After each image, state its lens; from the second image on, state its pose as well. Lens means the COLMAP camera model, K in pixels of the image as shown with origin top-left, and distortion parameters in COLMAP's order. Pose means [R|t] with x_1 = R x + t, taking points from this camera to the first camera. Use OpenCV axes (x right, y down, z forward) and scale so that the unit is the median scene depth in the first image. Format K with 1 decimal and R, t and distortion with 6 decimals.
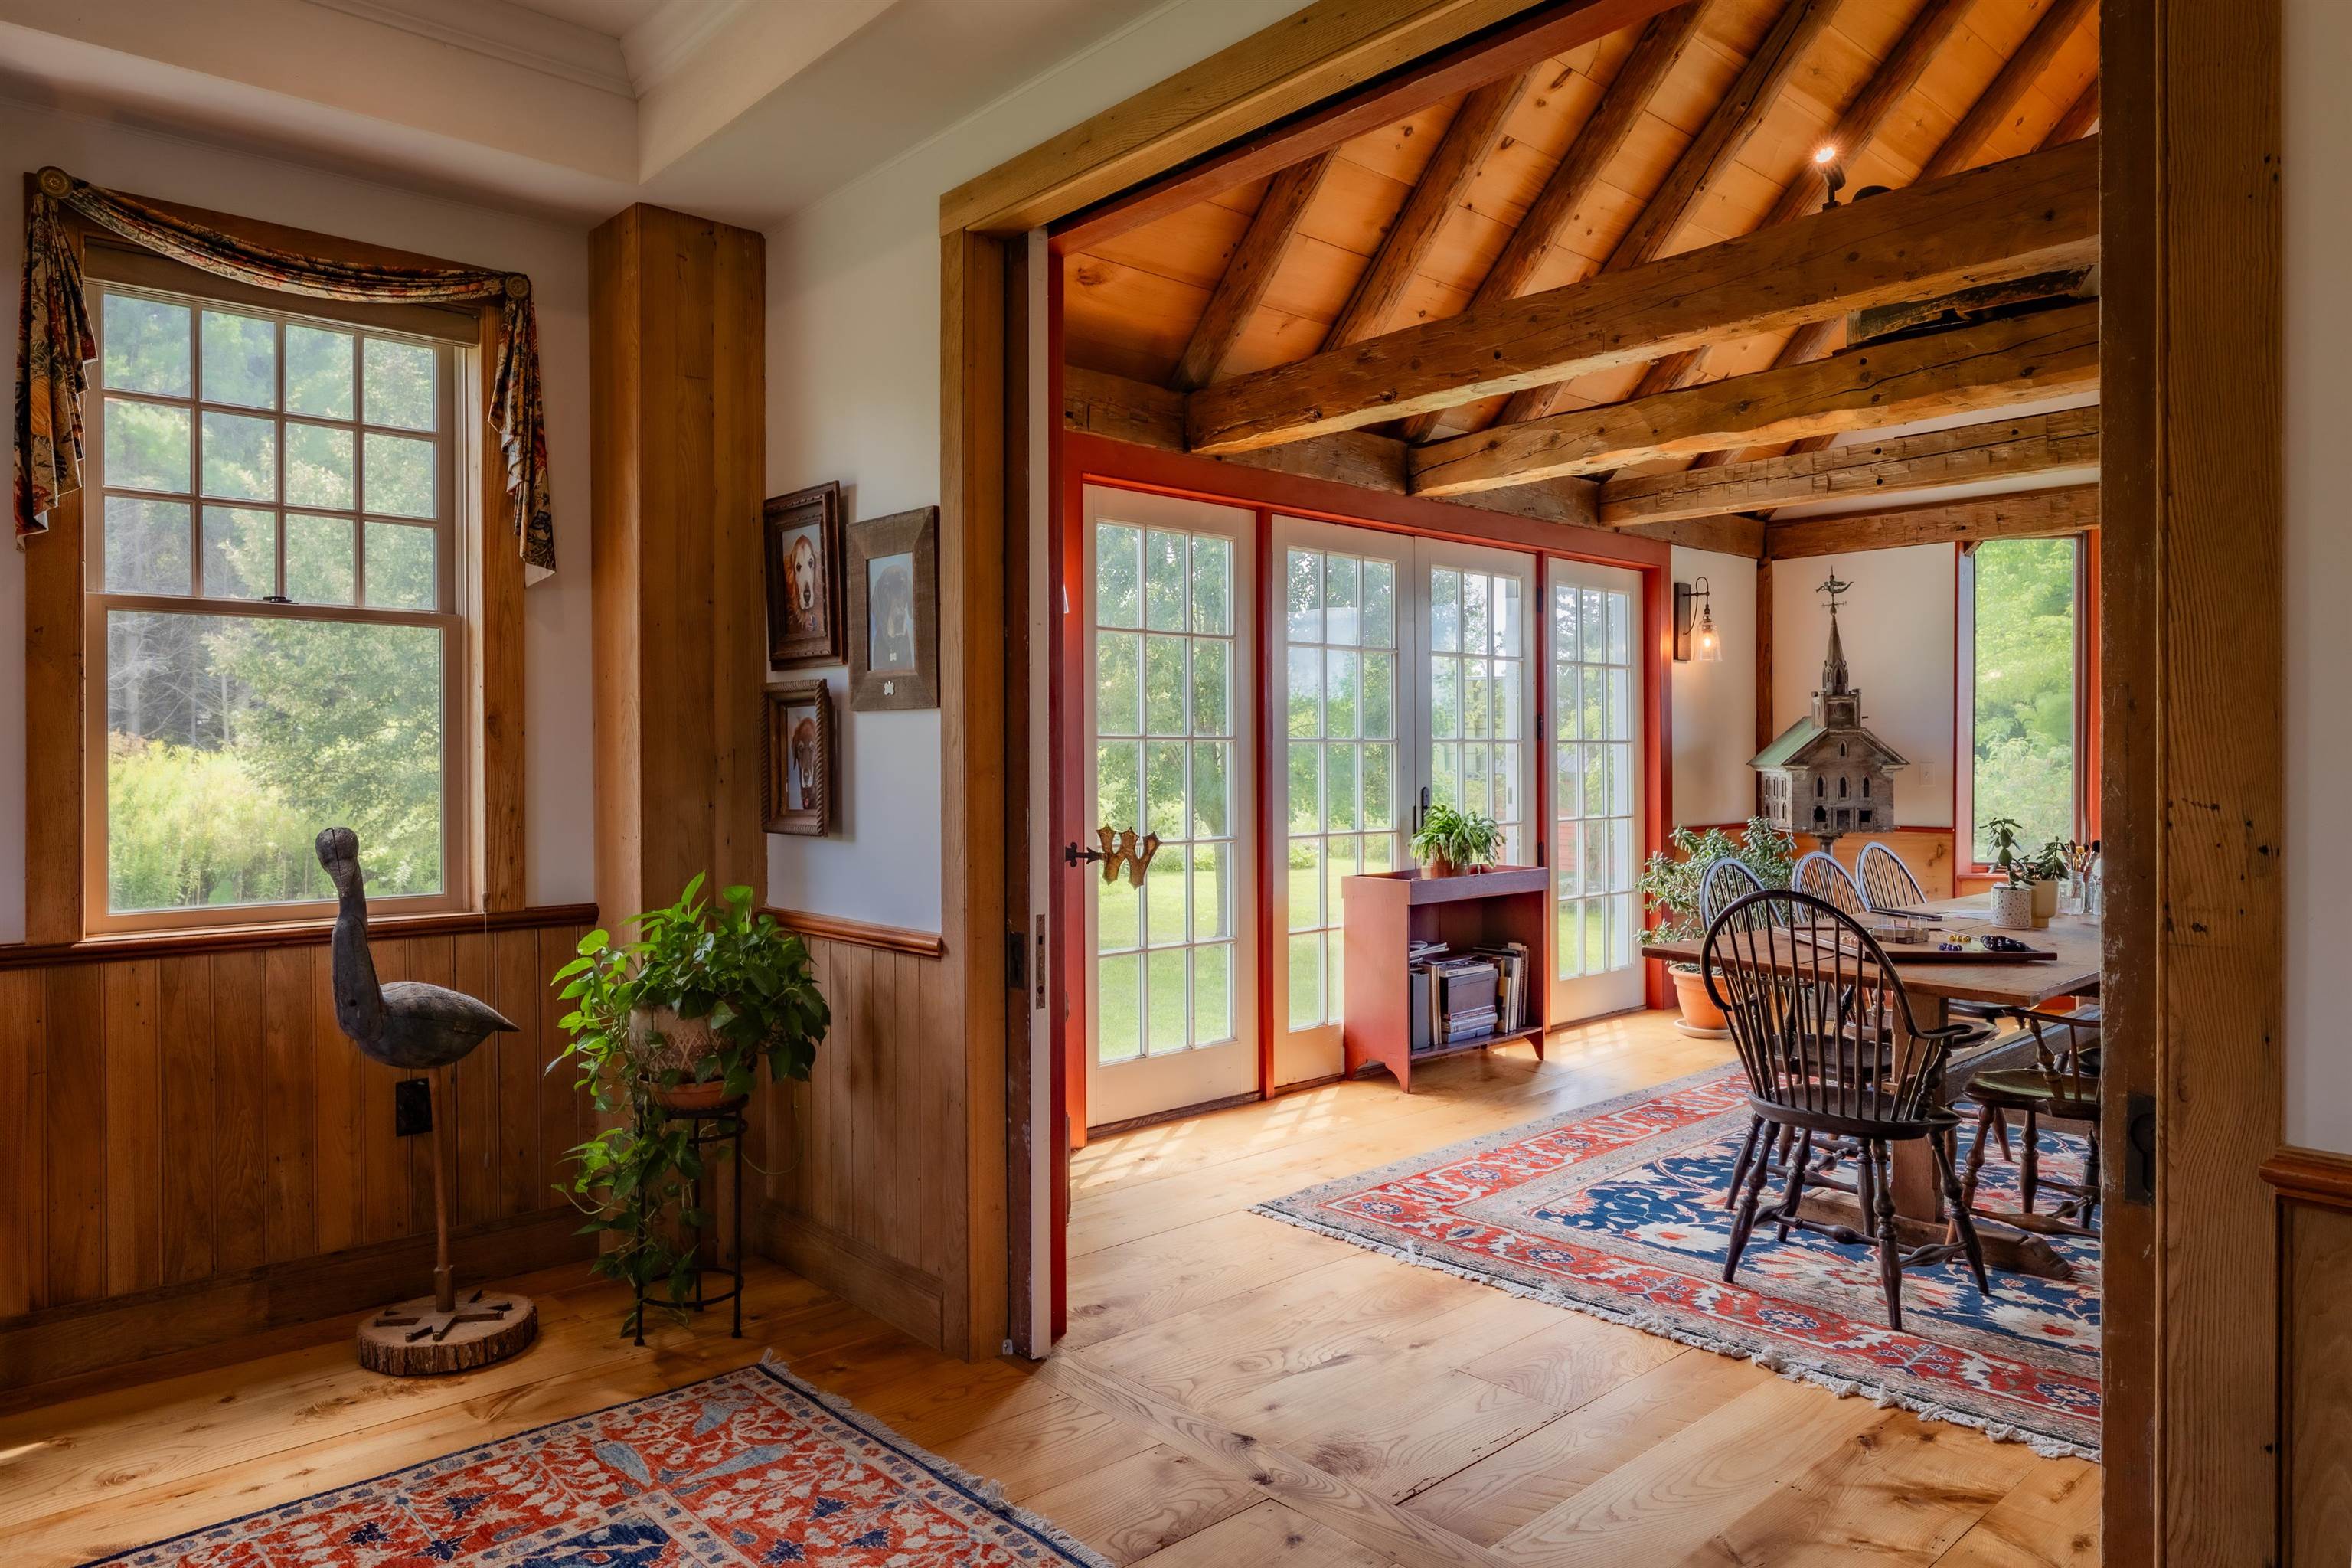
lens RADIAL K [[1382.5, 0, 1183.3], [0, 1382.5, 775.4], [0, 0, 1]] dist [0.006619, -0.001246]
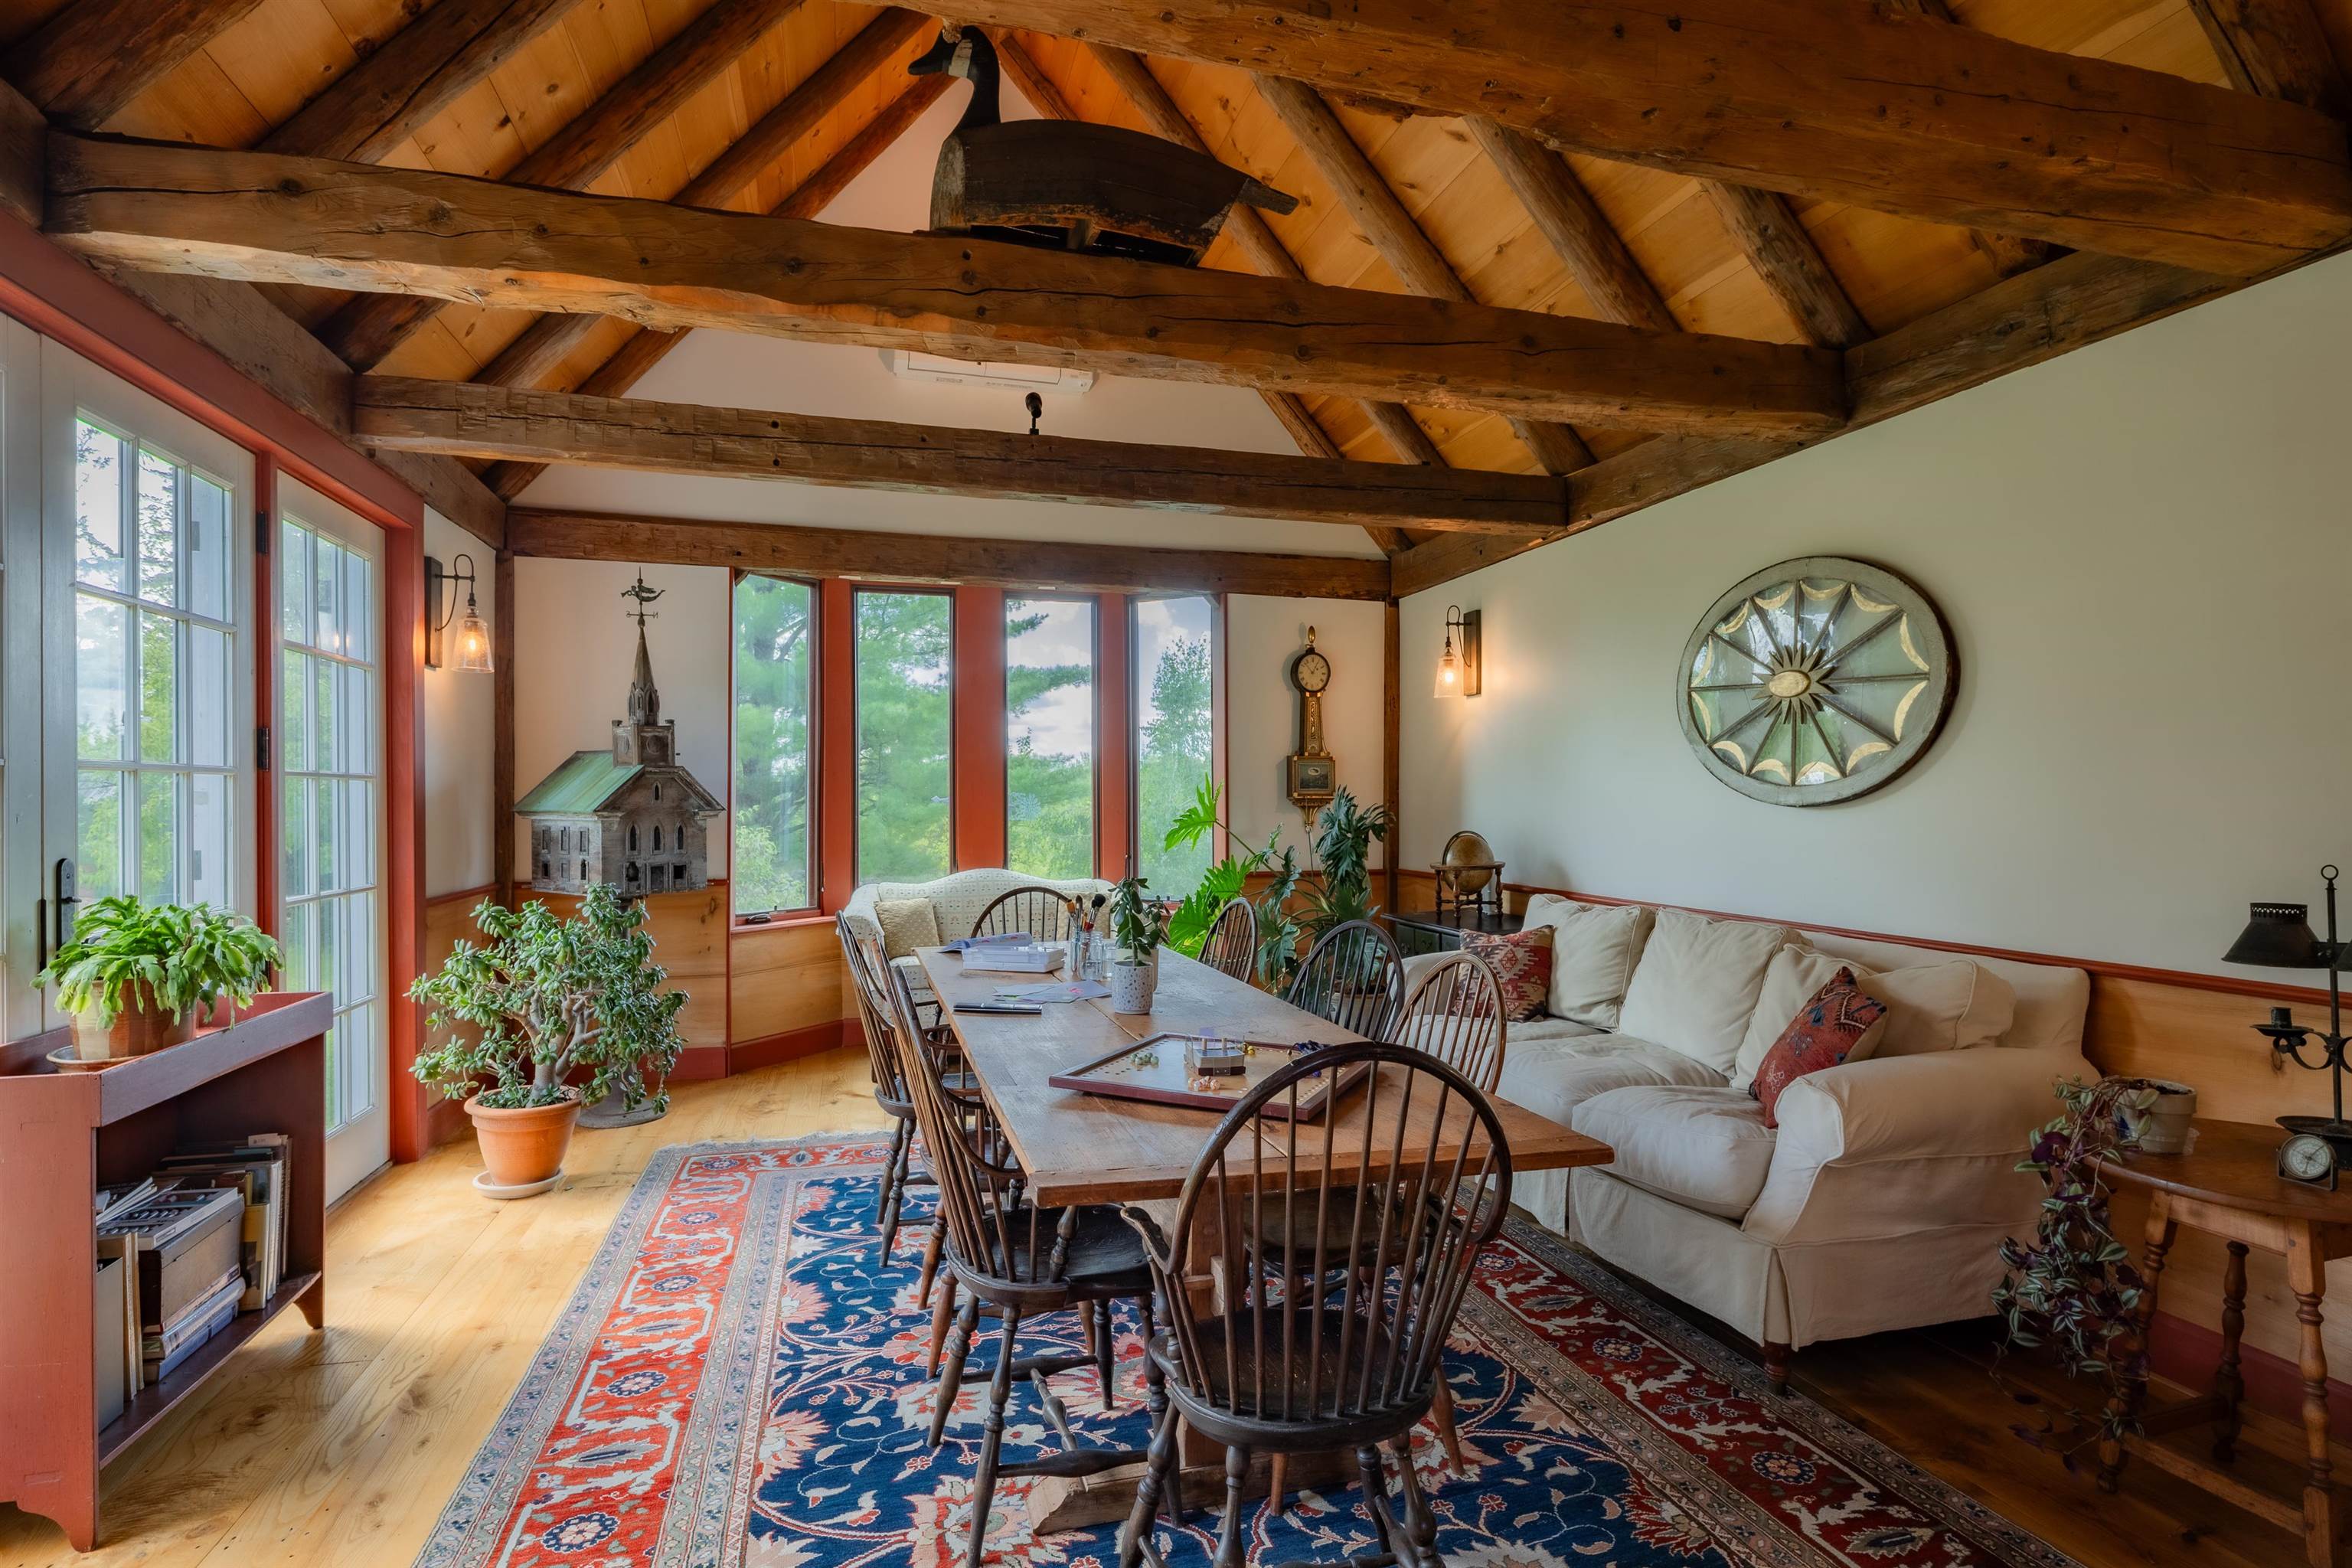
lens RADIAL K [[1194.1, 0, 1128.2], [0, 1194.1, 812.3], [0, 0, 1]] dist [-0.005246, -0.001382]
pose [[0.478879, -0.003368, 0.877875, -0.012602], [0.007431, 0.999972, -0.000218, -0.005299], [-0.877850, 0.006628, 0.478890, 0.473571]]
